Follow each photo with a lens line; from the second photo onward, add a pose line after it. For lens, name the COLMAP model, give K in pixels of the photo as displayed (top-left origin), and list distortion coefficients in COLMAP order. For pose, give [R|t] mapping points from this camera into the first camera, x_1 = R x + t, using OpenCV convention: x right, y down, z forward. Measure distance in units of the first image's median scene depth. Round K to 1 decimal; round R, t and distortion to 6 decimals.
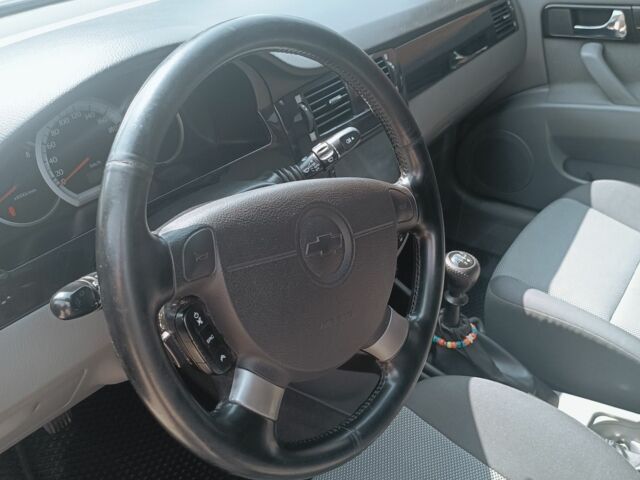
lens RADIAL K [[612.0, 0, 320.0], [0, 612.0, 240.0], [0, 0, 1]] dist [0.129245, -0.291610]
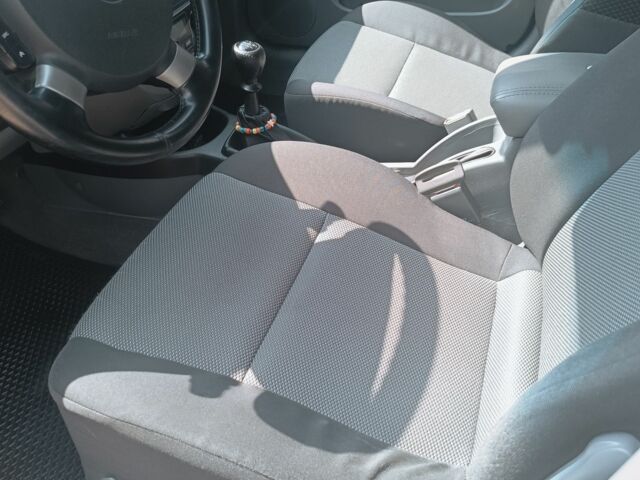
lens RADIAL K [[612.0, 0, 320.0], [0, 612.0, 240.0], [0, 0, 1]] dist [0.129245, -0.291610]
pose [[0.950213, -0.199401, 0.239448, 0.012550], [0.176958, 0.977819, 0.112053, 0.261626], [-0.256480, -0.064102, 0.964421, -0.141639]]
